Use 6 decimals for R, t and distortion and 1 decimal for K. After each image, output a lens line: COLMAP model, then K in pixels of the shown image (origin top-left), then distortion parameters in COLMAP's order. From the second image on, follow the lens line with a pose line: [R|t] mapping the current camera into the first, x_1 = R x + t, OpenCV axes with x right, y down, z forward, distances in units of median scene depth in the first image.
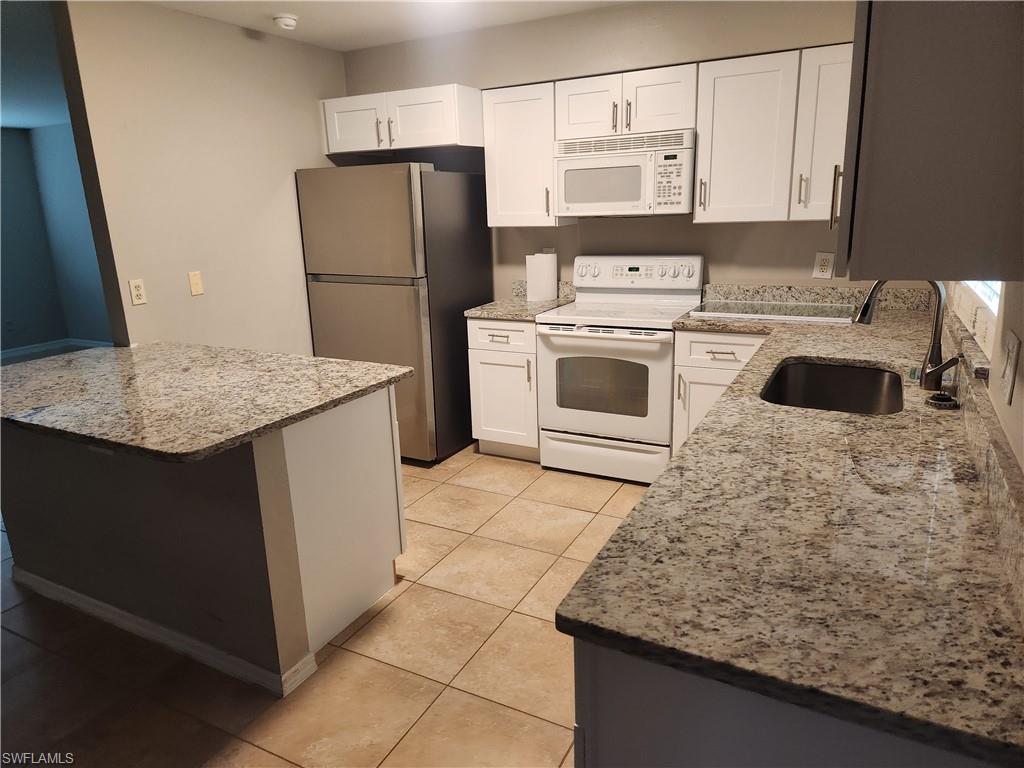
lens RADIAL K [[682.8, 0, 501.3], [0, 682.8, 379.2], [0, 0, 1]] dist [0.069538, -0.056688]
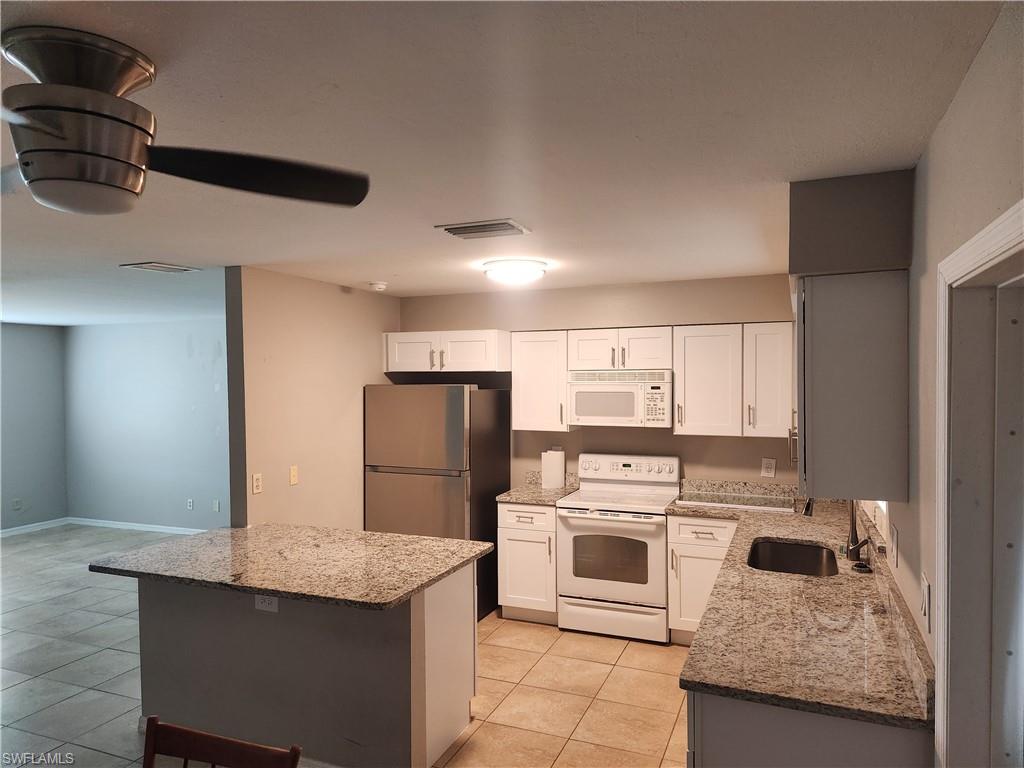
lens RADIAL K [[682.8, 0, 515.6], [0, 682.8, 395.1], [0, 0, 1]] dist [0.069538, -0.056688]
pose [[0.993813, 0.024940, 0.108232, -0.184441], [0.000483, 0.973483, -0.228760, 0.005828], [-0.111067, 0.227397, 0.967448, -0.296483]]
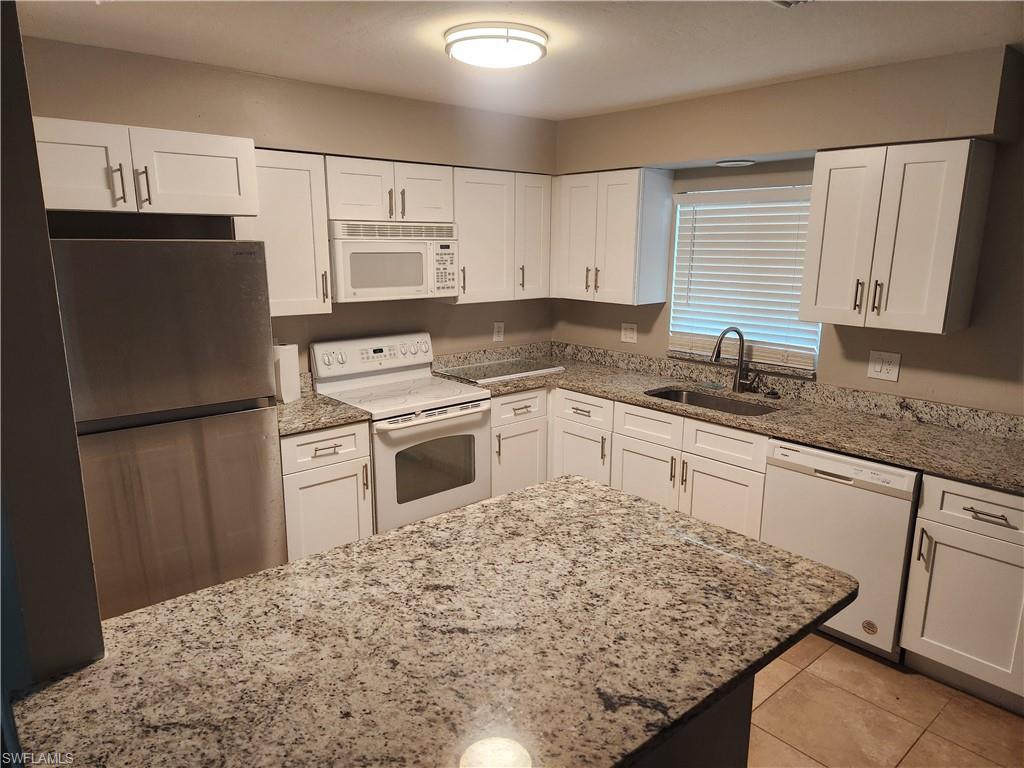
lens RADIAL K [[682.8, 0, 507.6], [0, 682.8, 389.0], [0, 0, 1]] dist [0.069538, -0.056688]
pose [[0.349094, -0.165113, 0.922427, -0.776528], [0.221175, 0.971062, 0.090114, -0.181461], [-0.910613, 0.172560, 0.375510, 0.548253]]
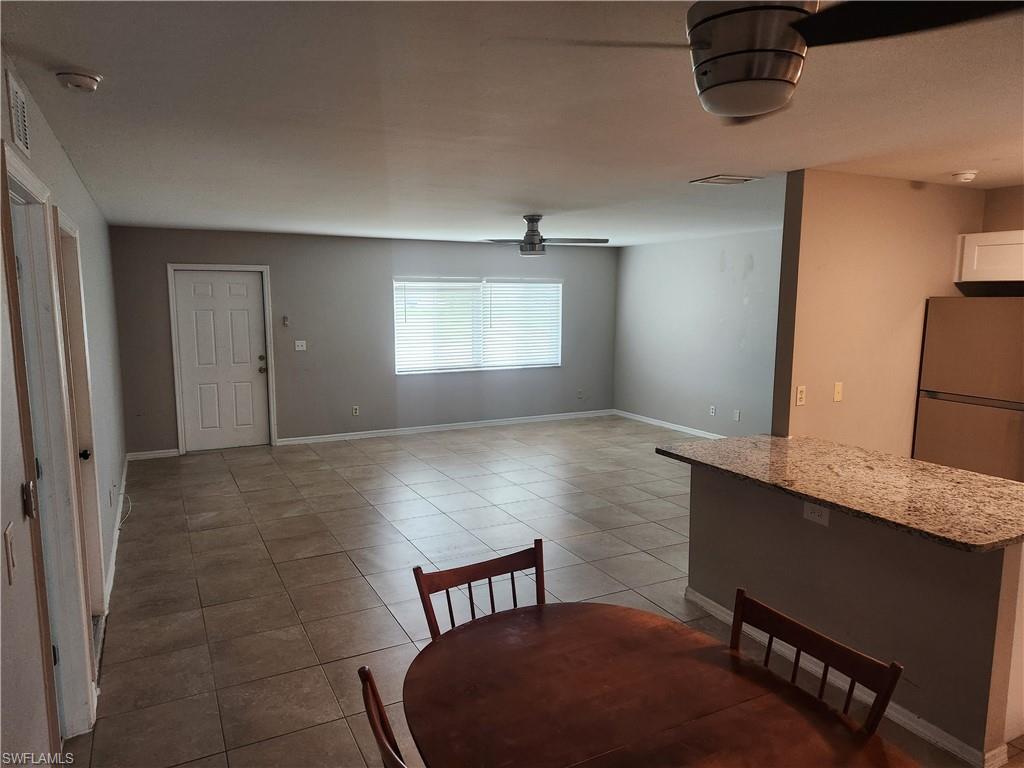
lens RADIAL K [[682.8, 0, 501.3], [0, 682.8, 386.8], [0, 0, 1]] dist [0.069538, -0.056688]
pose [[0.820149, 0.113159, -0.560848, -0.256505], [-0.176388, 0.982509, -0.059703, 0.027130], [0.544282, 0.147892, 0.825763, -0.309370]]
